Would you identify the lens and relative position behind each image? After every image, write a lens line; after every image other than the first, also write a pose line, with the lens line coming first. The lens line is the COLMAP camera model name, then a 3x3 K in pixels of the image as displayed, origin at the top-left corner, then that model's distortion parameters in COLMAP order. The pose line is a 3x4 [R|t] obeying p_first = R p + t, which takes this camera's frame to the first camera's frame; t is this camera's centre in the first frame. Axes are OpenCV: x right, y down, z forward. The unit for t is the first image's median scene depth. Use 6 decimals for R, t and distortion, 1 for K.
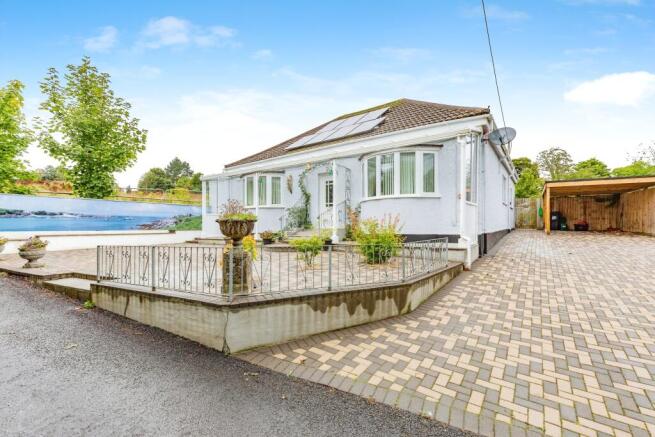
lens RADIAL K [[300.1, 0, 324.4], [0, 300.1, 217.6], [0, 0, 1]] dist [0.004302, 0.000822]
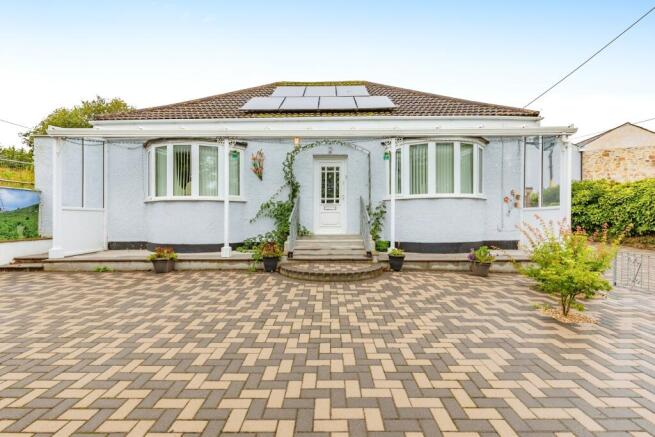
lens RADIAL K [[300.1, 0, 321.4], [0, 300.1, 225.4], [0, 0, 1]] dist [0.004302, 0.000822]
pose [[0.798648, -0.004794, 0.601779, -0.416948], [-0.016817, 0.999400, 0.030280, -0.005622], [-0.601563, -0.034303, 0.798088, 0.429608]]
